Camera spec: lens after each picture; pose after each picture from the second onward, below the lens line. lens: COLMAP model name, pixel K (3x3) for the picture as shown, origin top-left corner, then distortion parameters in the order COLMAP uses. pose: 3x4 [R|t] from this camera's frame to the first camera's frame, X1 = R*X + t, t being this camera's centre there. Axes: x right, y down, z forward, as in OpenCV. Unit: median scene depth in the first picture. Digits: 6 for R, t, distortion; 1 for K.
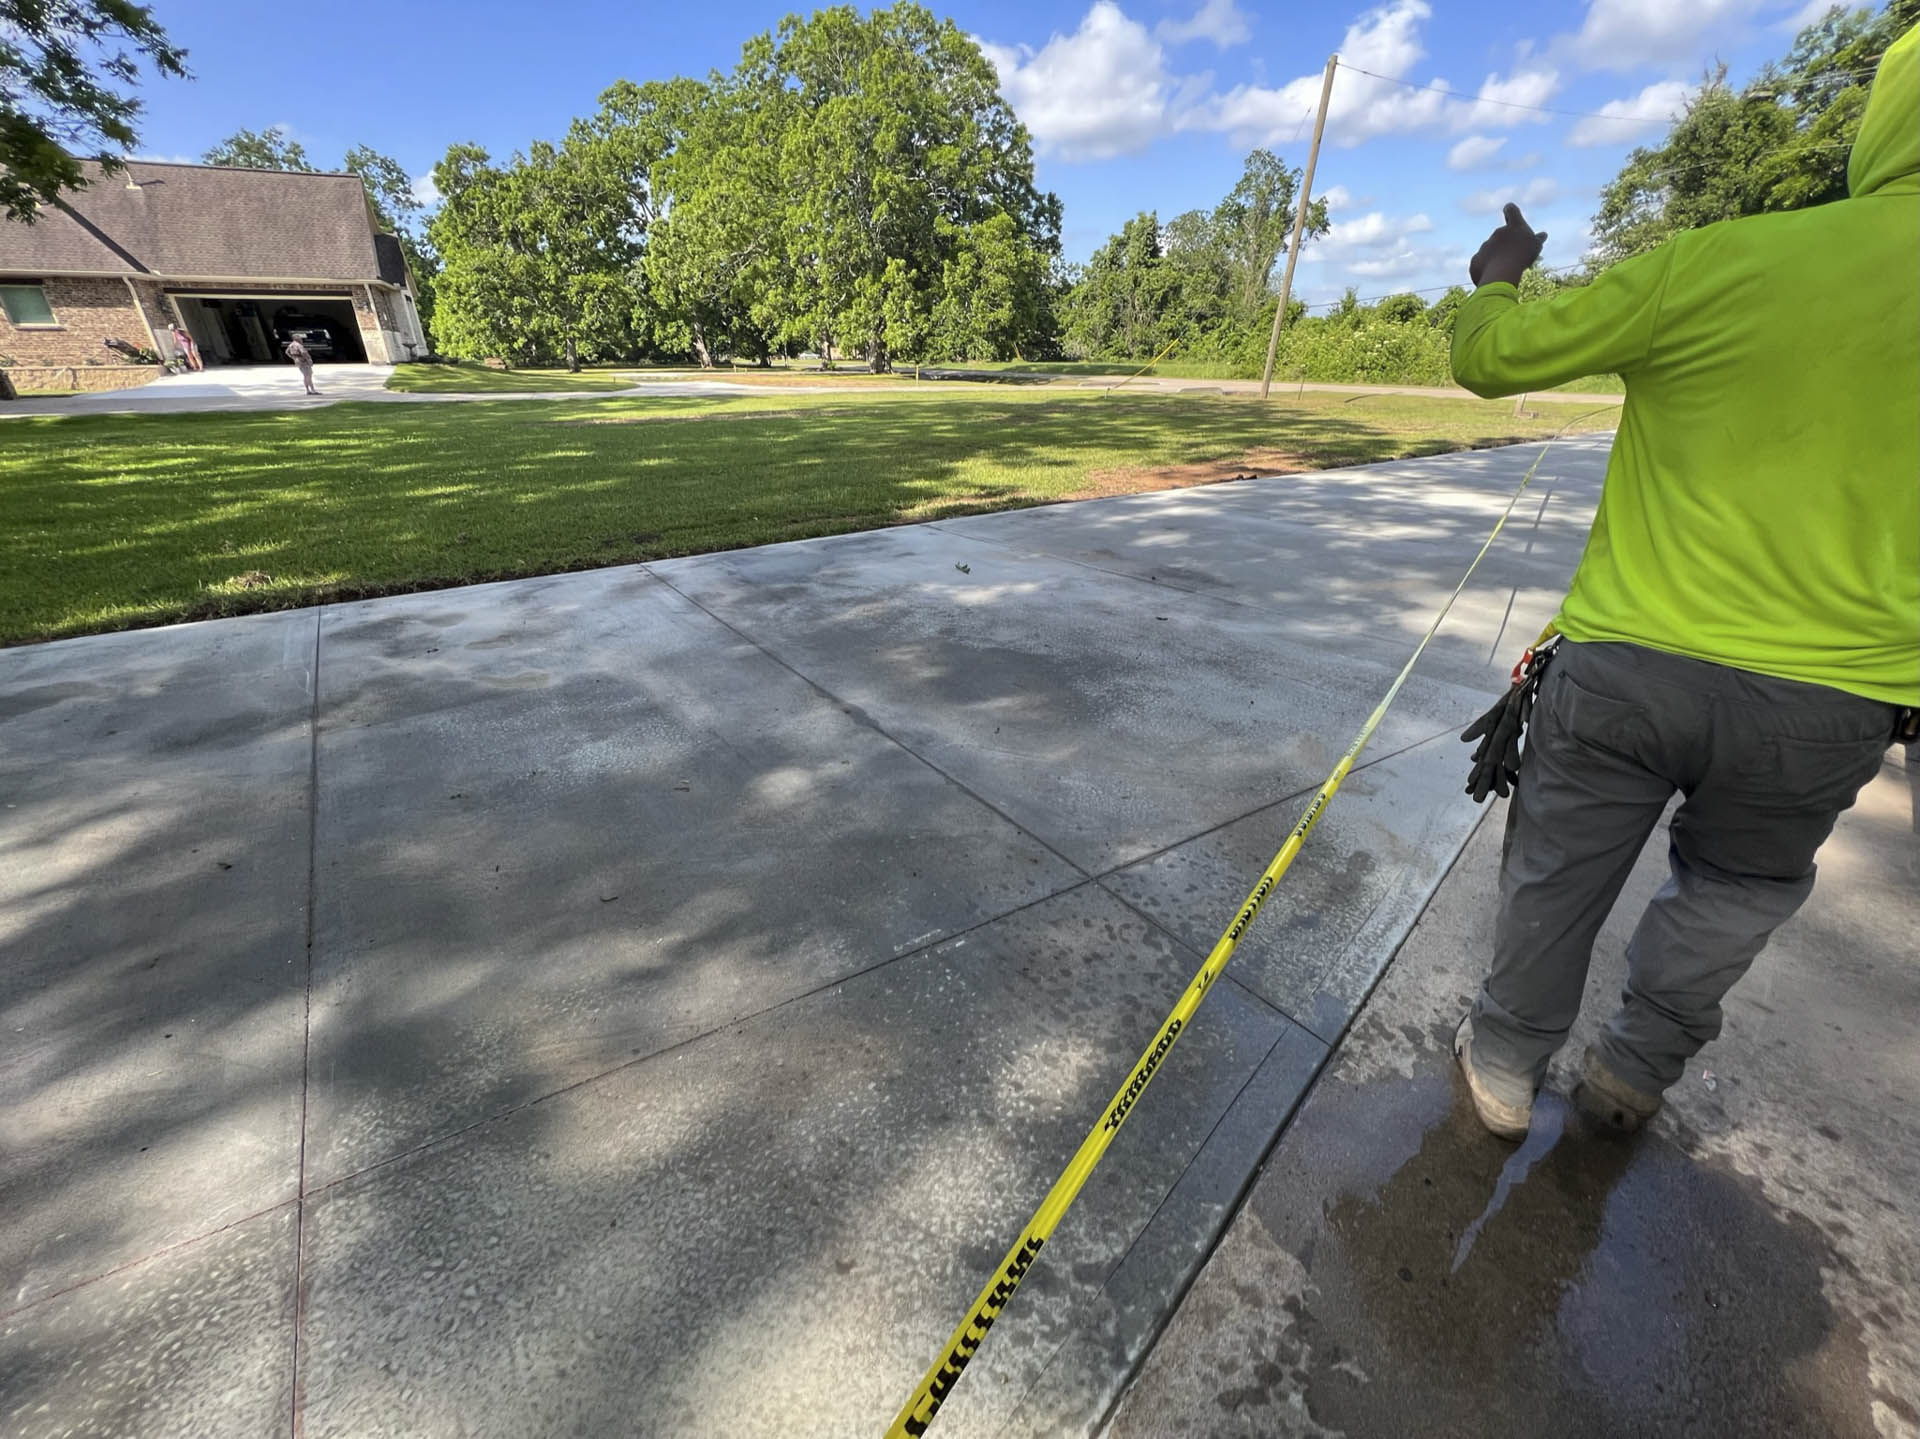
lens RADIAL K [[767.3, 0, 960.0], [0, 767.3, 719.5], [0, 0, 1]] dist [-0.000492, 0.000010]
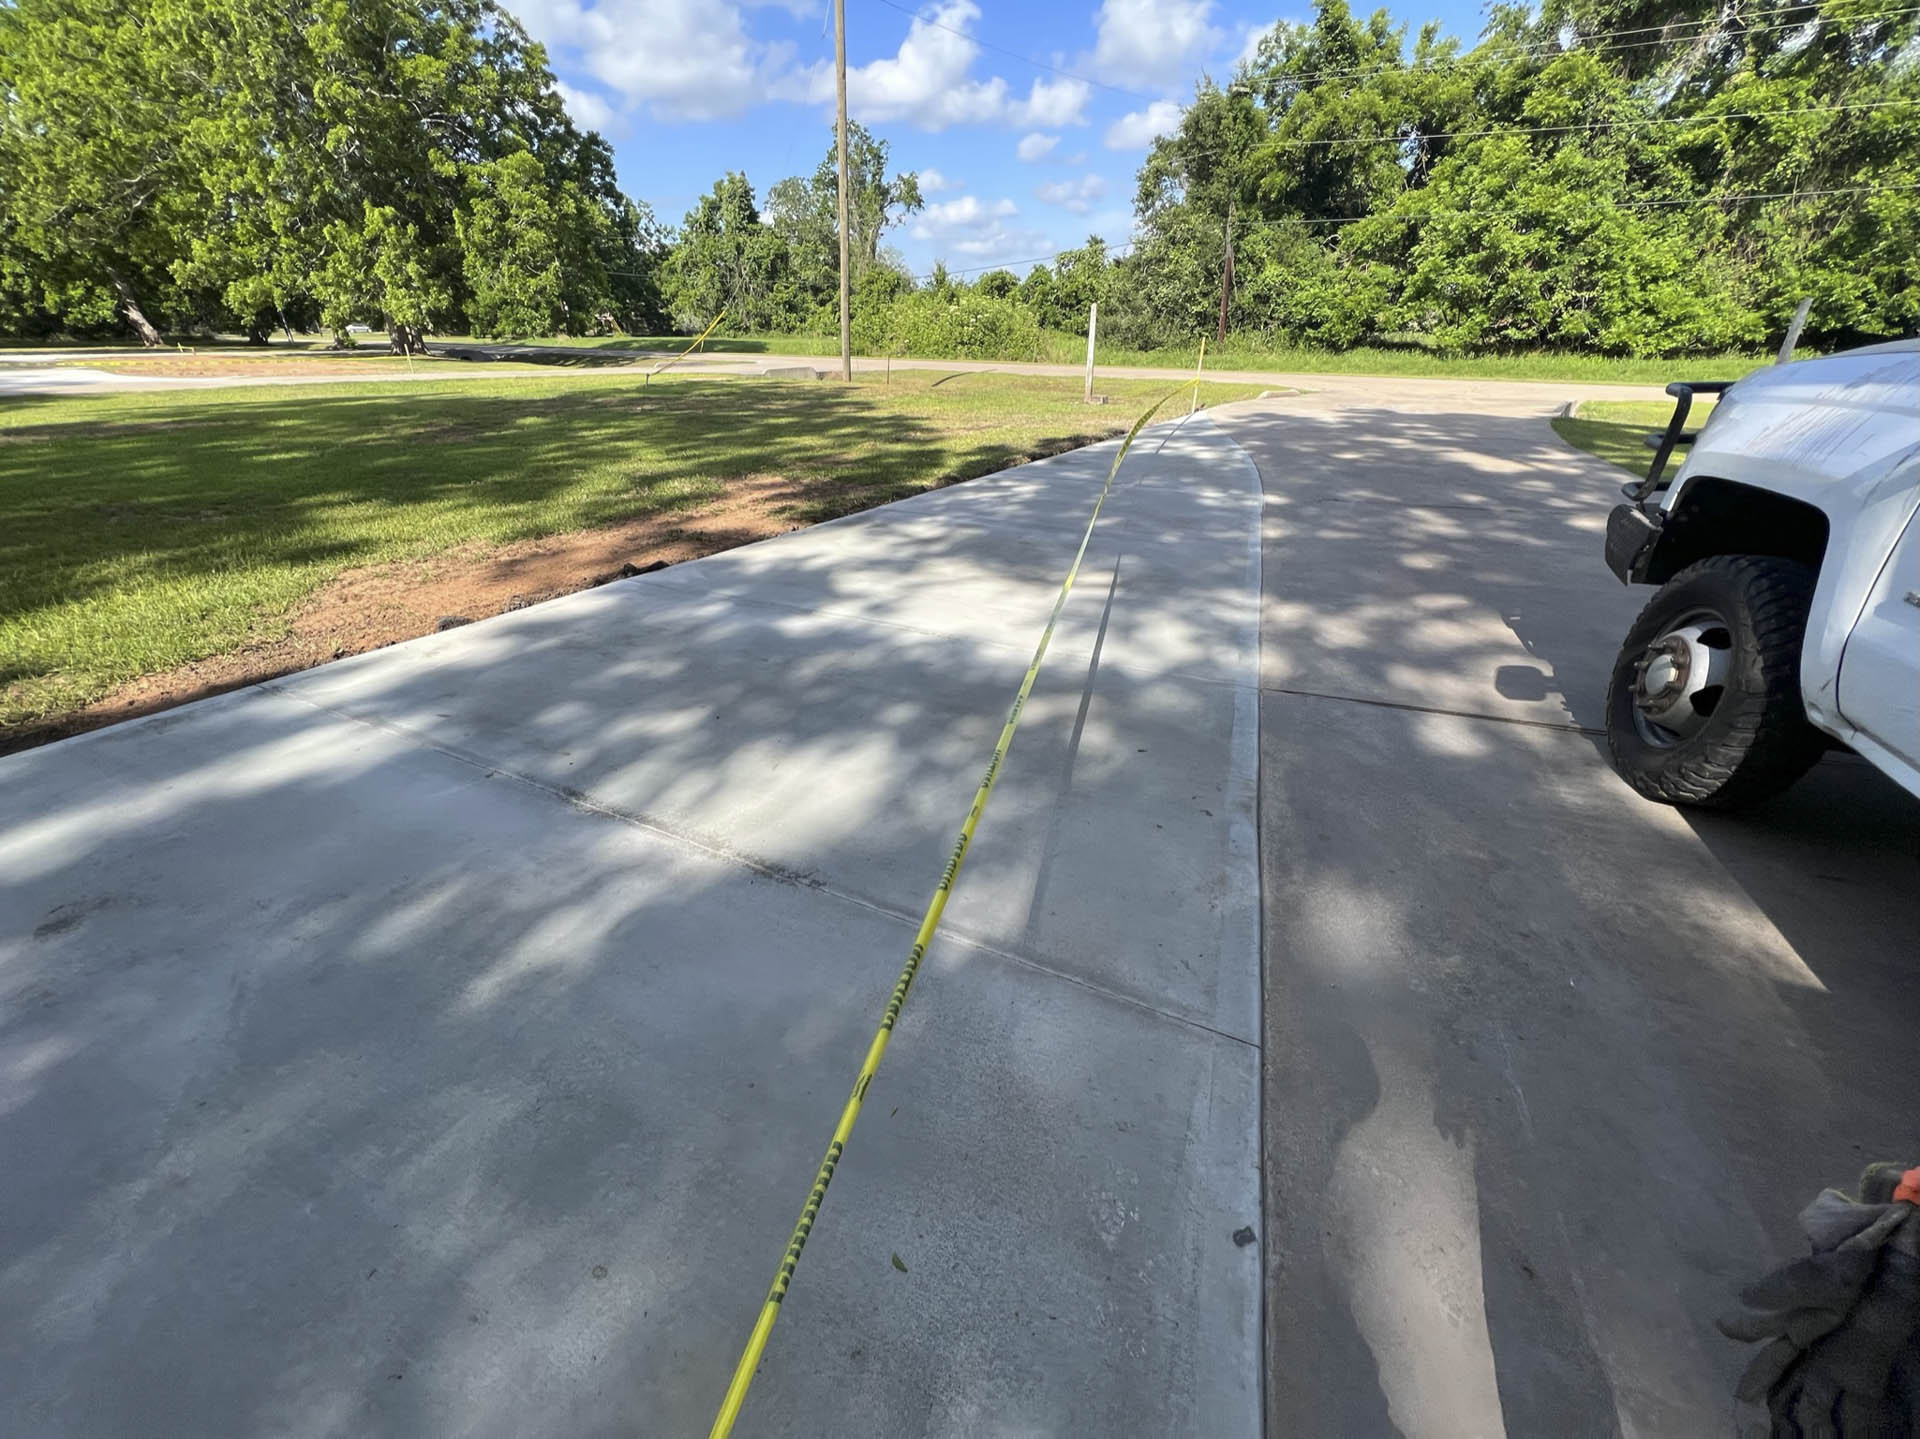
lens RADIAL K [[760.1, 0, 960.0], [0, 760.1, 719.5], [0, 0, 1]] dist [-0.002450, 0.000428]
pose [[0.915310, -0.182481, 0.359039, 0.081427], [0.170772, 0.983206, 0.064360, -0.045537], [-0.364754, 0.002404, 0.931101, 0.091713]]
